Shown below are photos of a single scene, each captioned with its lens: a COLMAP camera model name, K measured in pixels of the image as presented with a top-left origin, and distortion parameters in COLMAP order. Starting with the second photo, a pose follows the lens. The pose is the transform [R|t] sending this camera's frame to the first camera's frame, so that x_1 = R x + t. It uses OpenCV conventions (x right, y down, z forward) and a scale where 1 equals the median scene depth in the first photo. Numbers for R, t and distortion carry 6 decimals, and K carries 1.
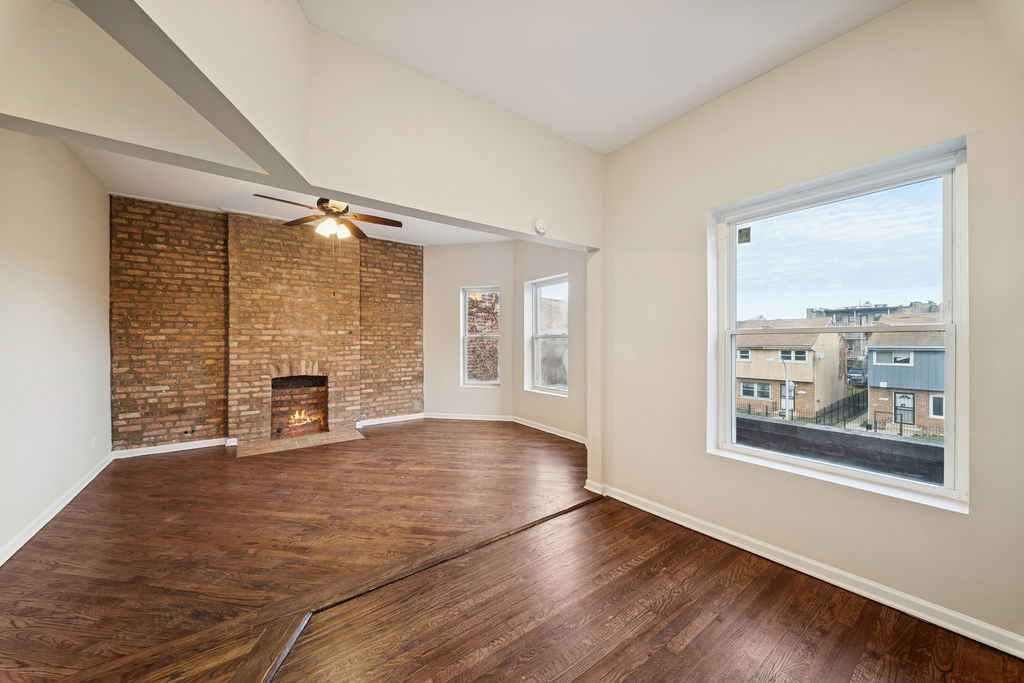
lens RADIAL K [[360.5, 0, 529.9], [0, 360.5, 344.1], [0, 0, 1]] dist [-0.002399, -0.001652]
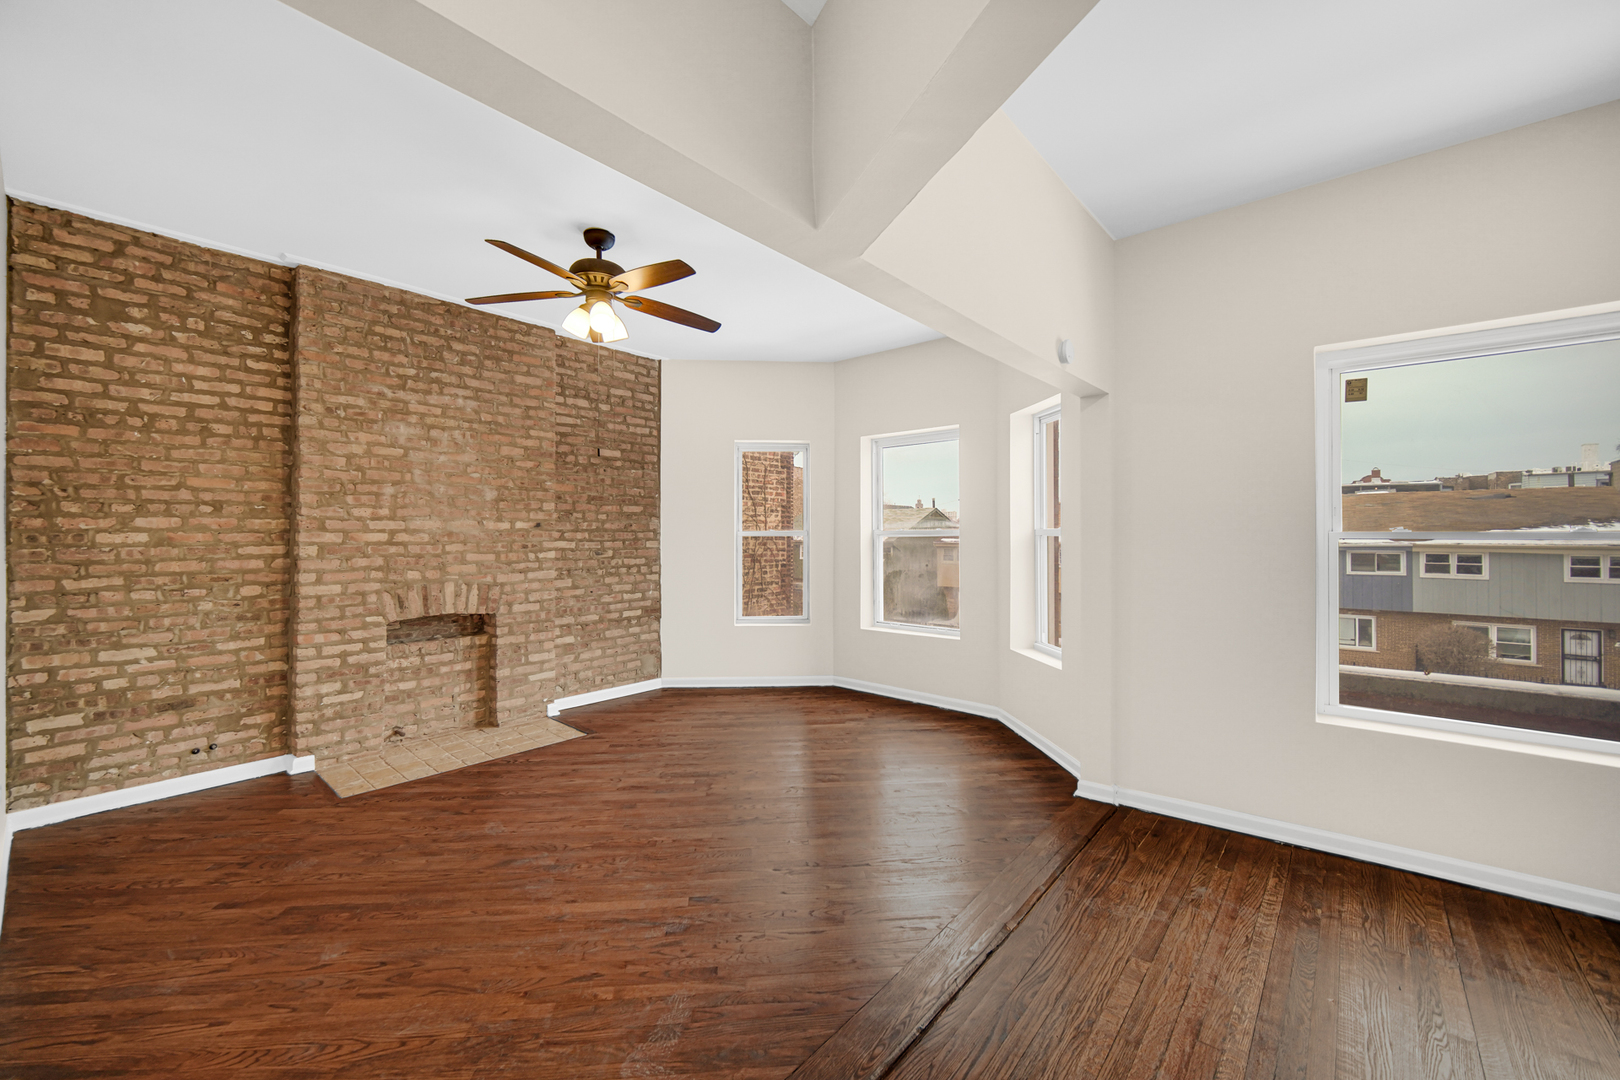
lens RADIAL K [[640.0, 0, 820.7], [0, 640.0, 531.0], [0, 0, 1]] dist [-0.011404, 0.004575]
pose [[0.972888, 0.002709, 0.231261, -0.372191], [-0.000300, 0.999945, -0.010452, -0.017167], [-0.231277, 0.010099, 0.972836, 0.054149]]
